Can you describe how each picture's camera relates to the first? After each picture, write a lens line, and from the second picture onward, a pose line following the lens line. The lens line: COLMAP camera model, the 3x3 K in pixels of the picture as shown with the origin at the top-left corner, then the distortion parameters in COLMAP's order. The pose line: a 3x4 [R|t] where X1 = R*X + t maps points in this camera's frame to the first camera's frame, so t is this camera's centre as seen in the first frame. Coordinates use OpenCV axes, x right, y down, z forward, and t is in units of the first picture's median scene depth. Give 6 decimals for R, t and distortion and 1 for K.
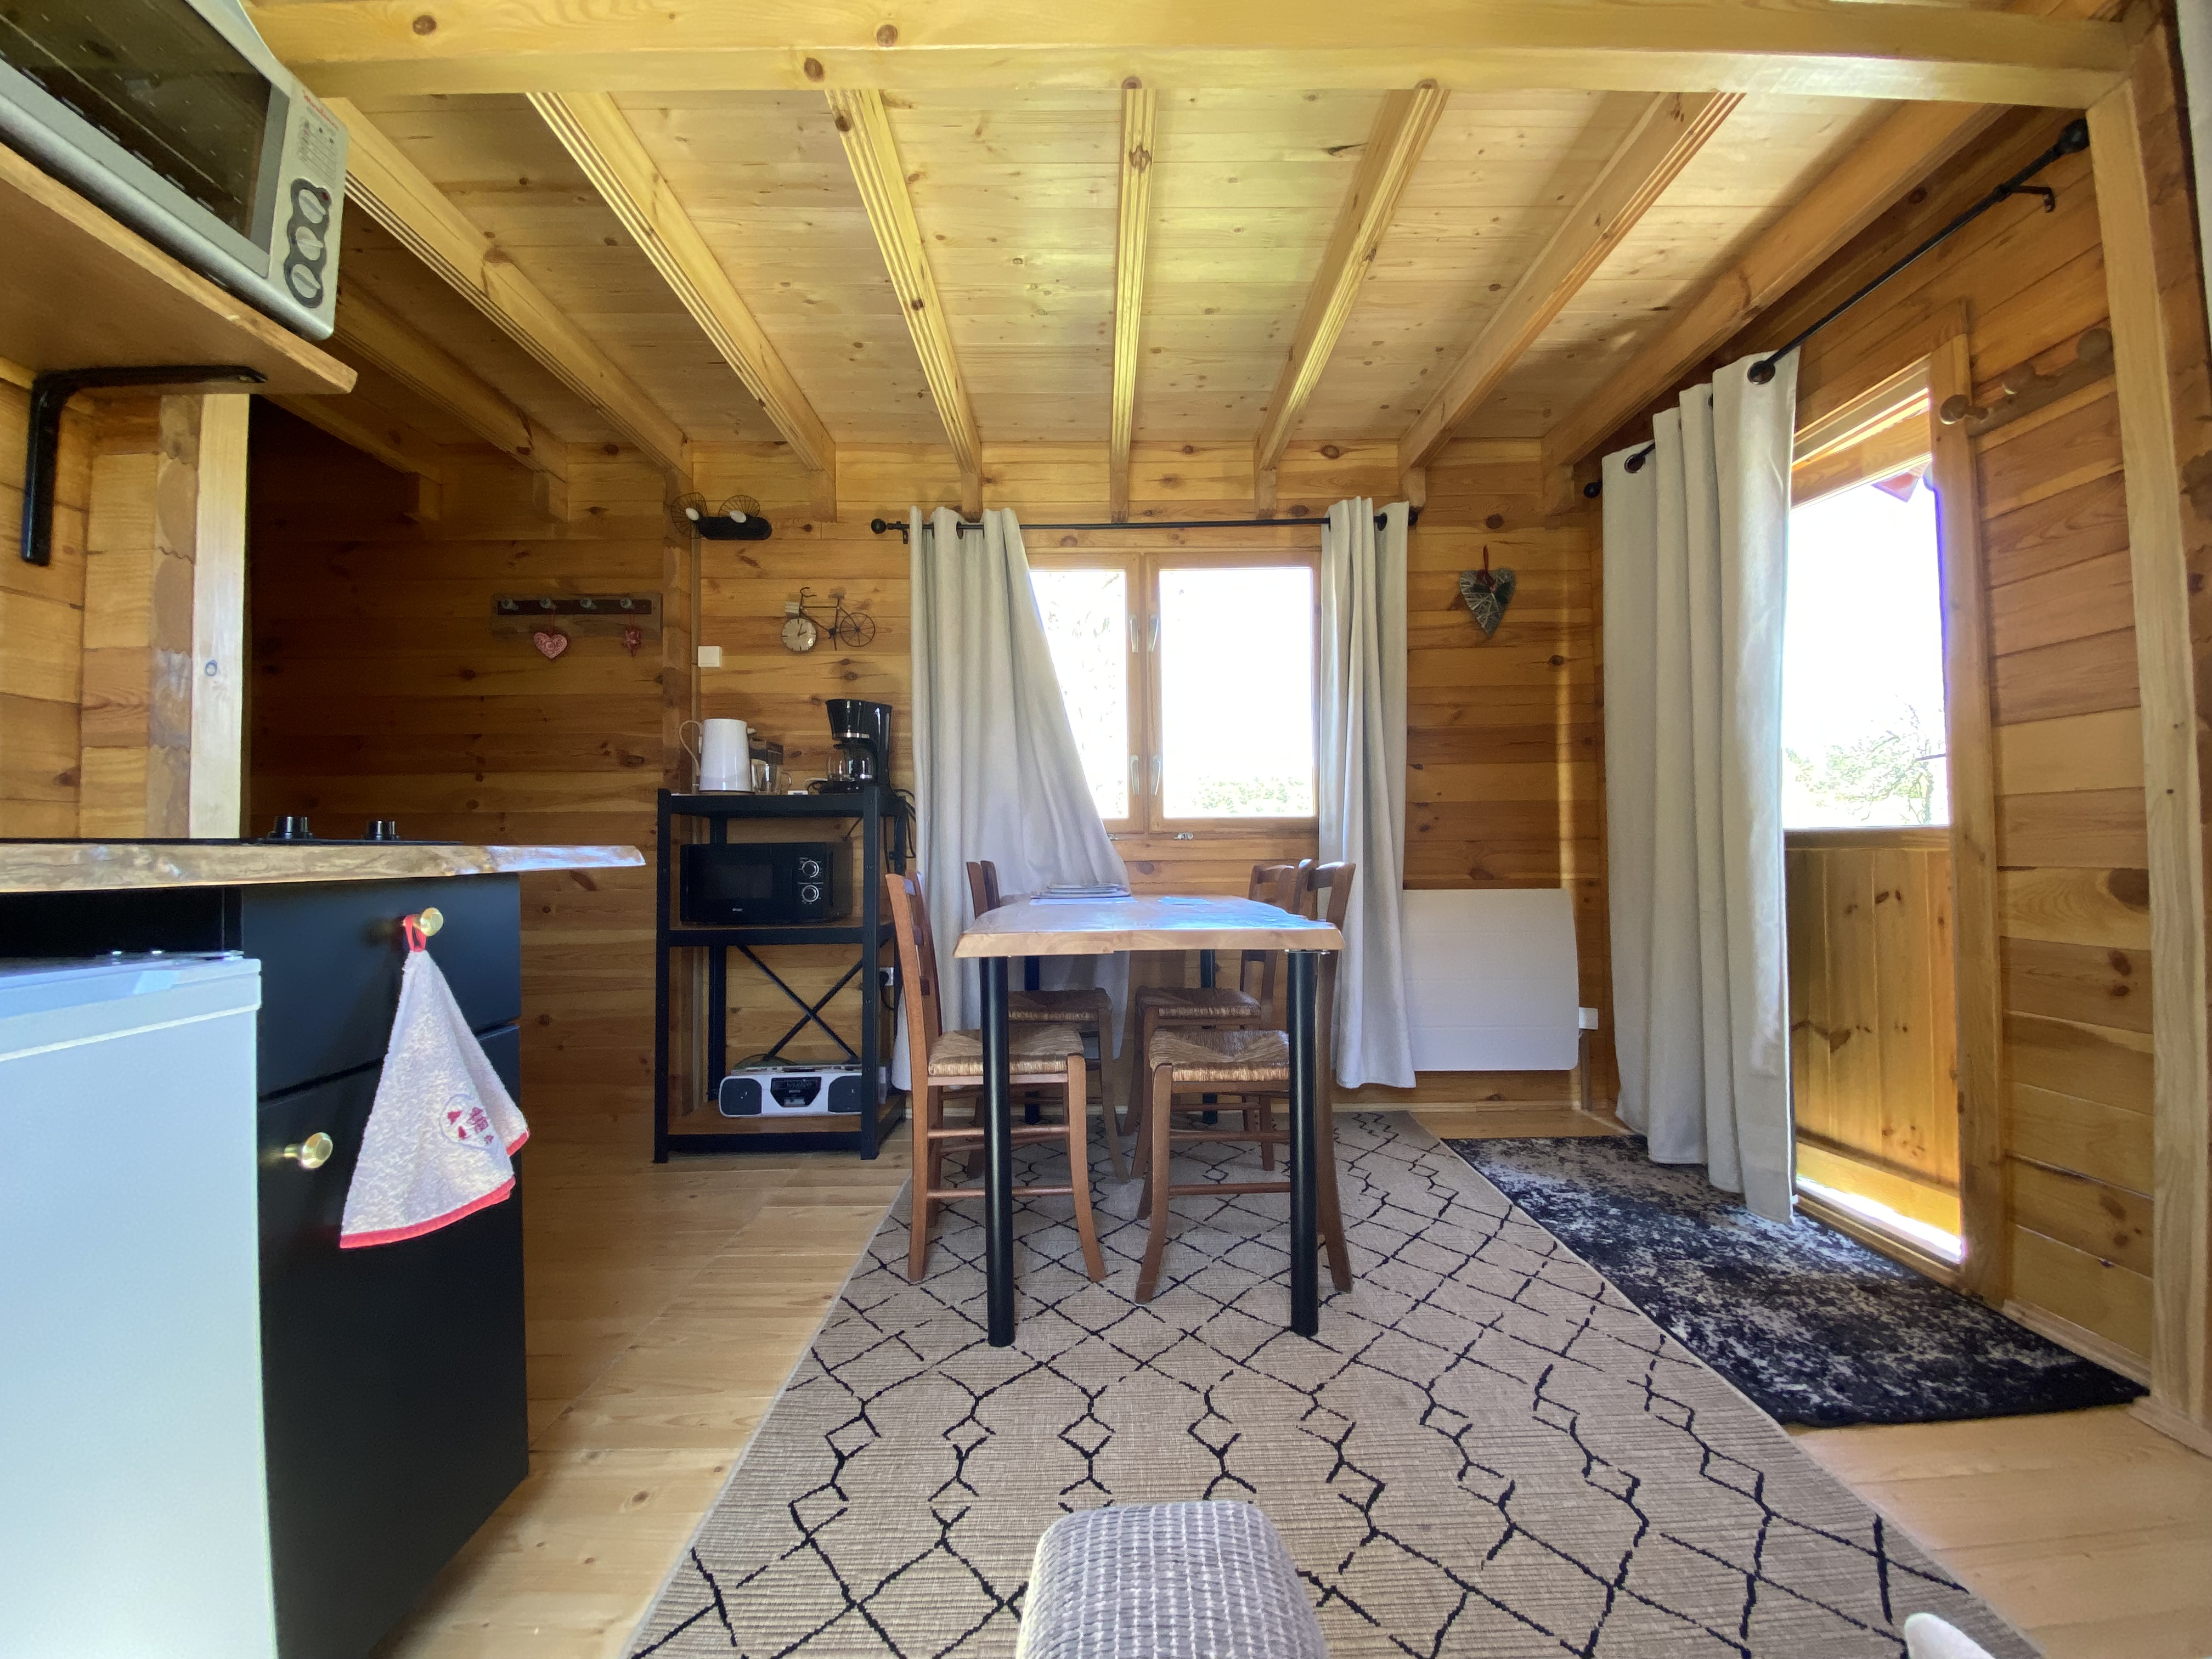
lens RADIAL K [[914.4, 0, 1113.9], [0, 914.4, 824.1], [0, 0, 1]] dist [-0.016937, -0.000743]
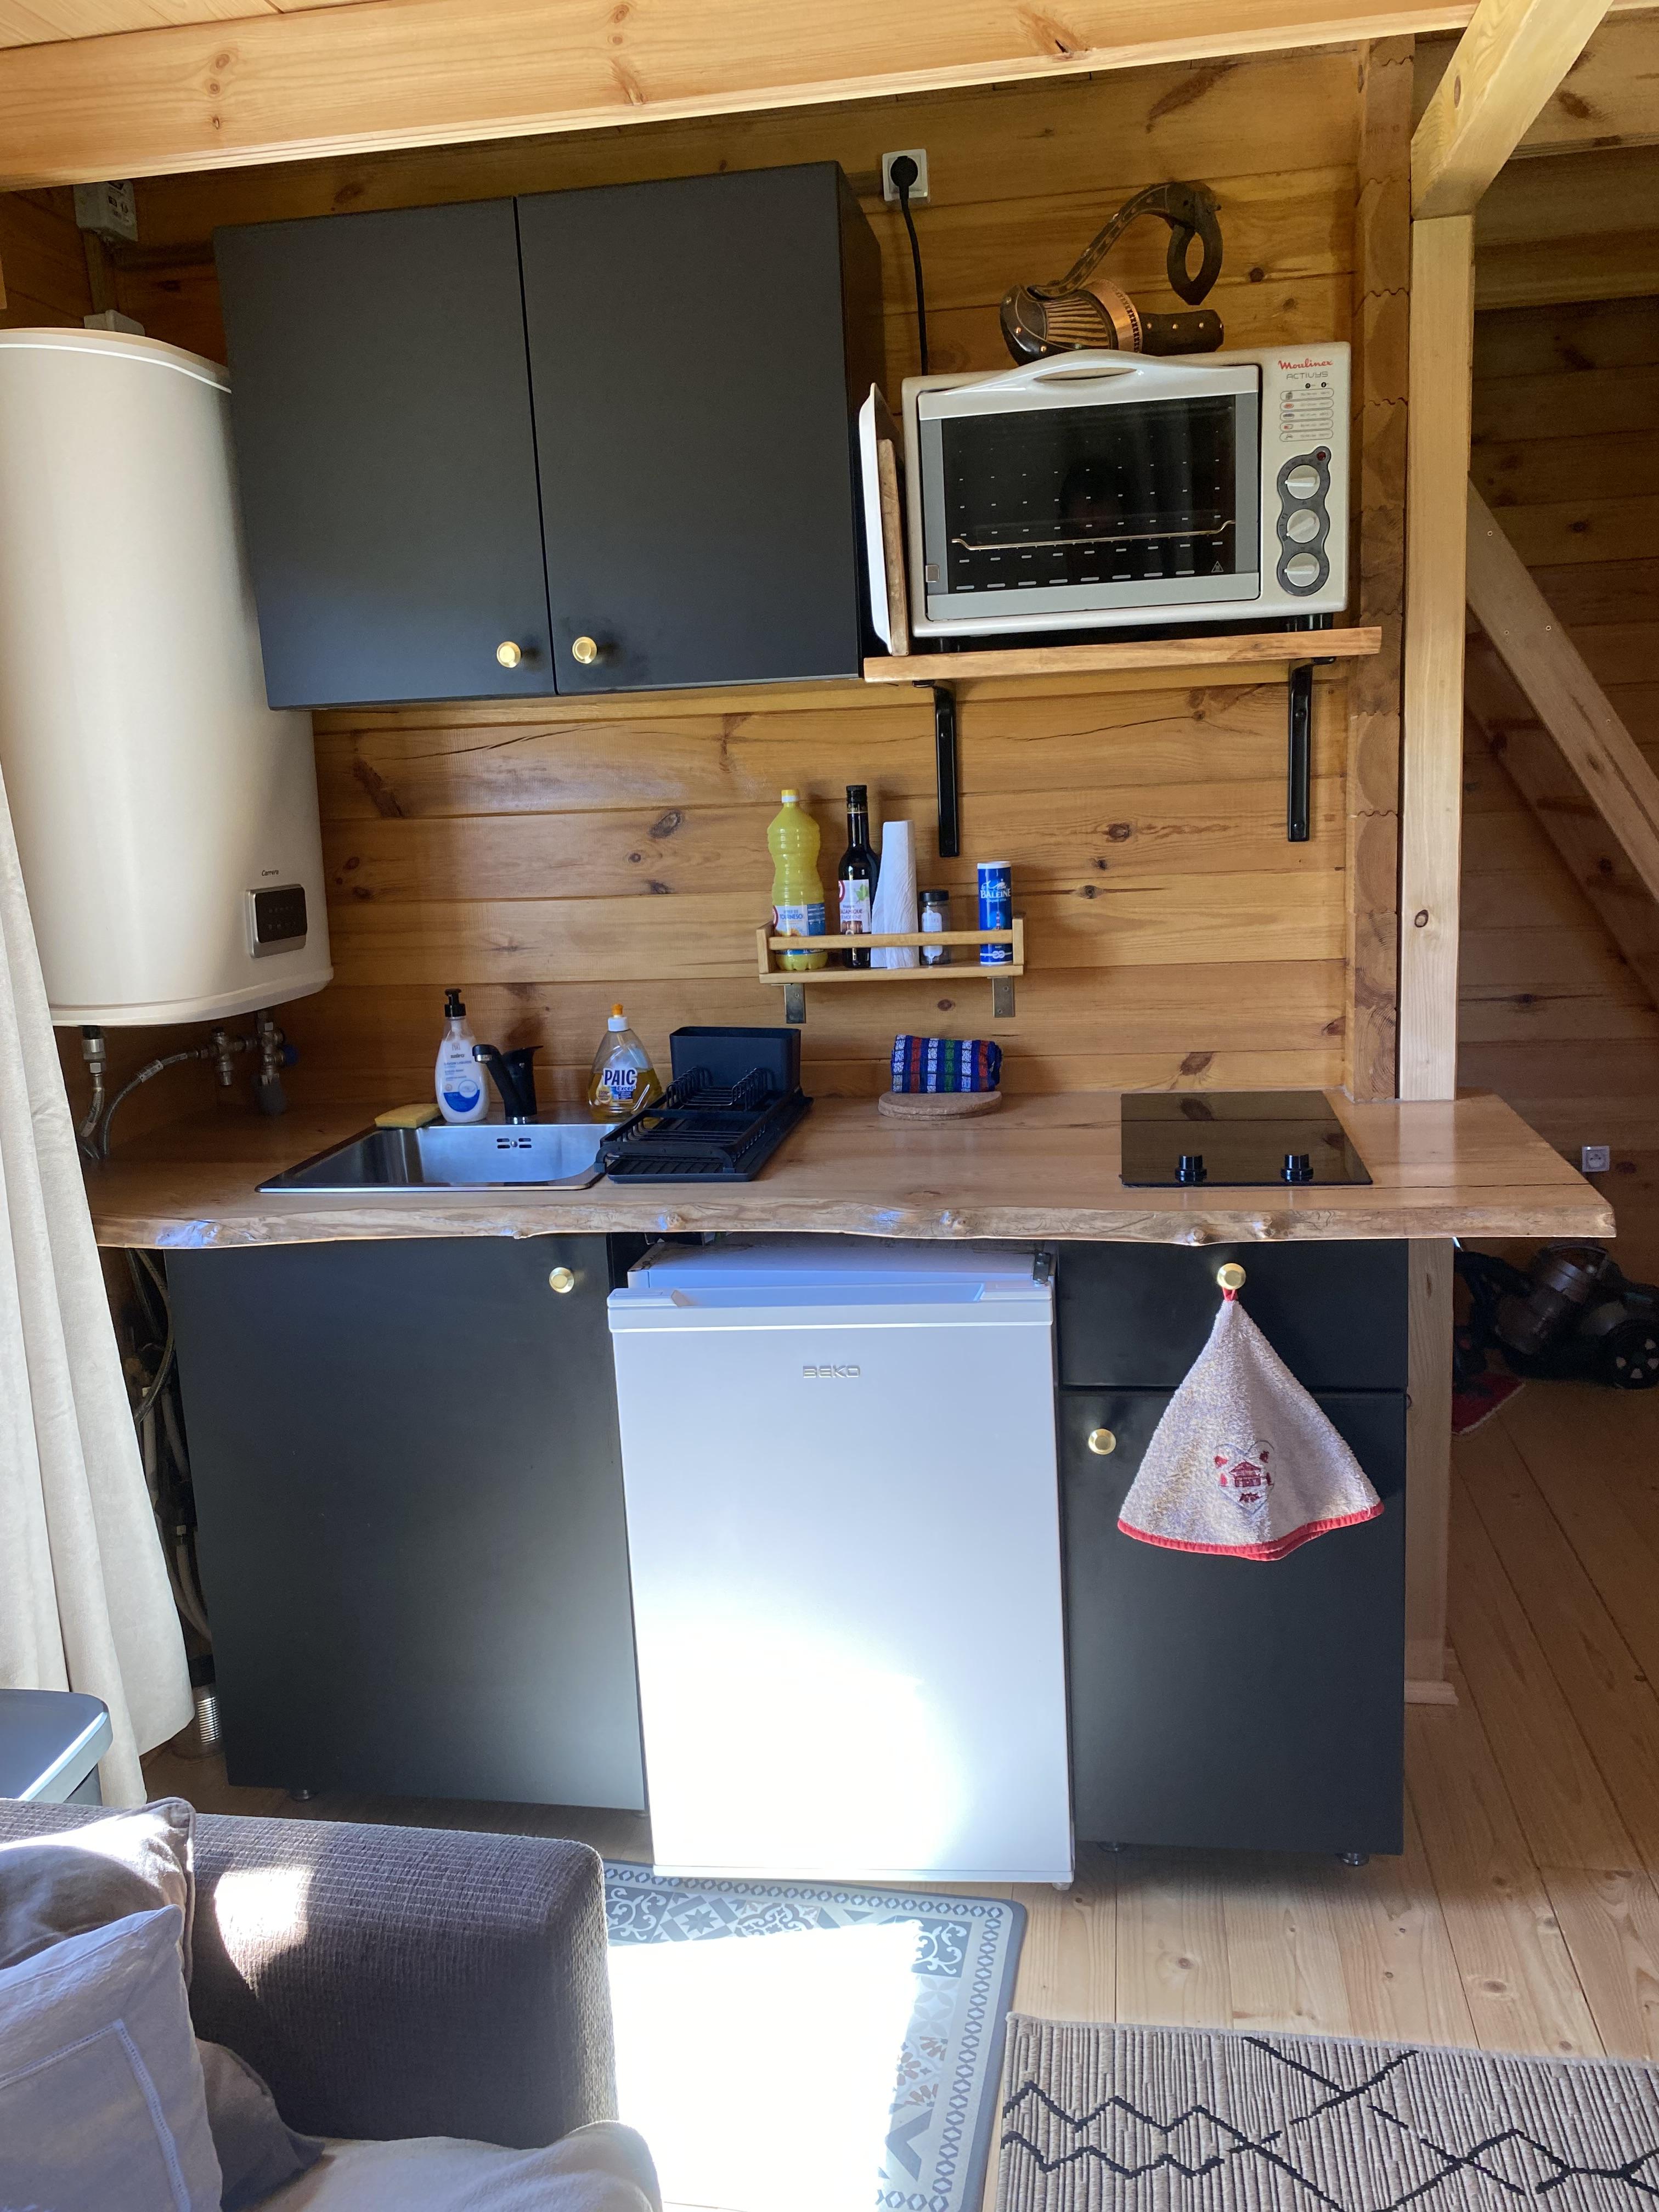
lens RADIAL K [[1694.2, 0, 837.3], [0, 1694.2, 1104.1], [0, 0, 1]] dist [-0.001940, 0.002191]
pose [[-0.171037, 0.218500, -0.960731, 1.038119], [0.073947, 0.975196, 0.208625, -0.476441], [0.982486, -0.035361, -0.182952, 0.841759]]
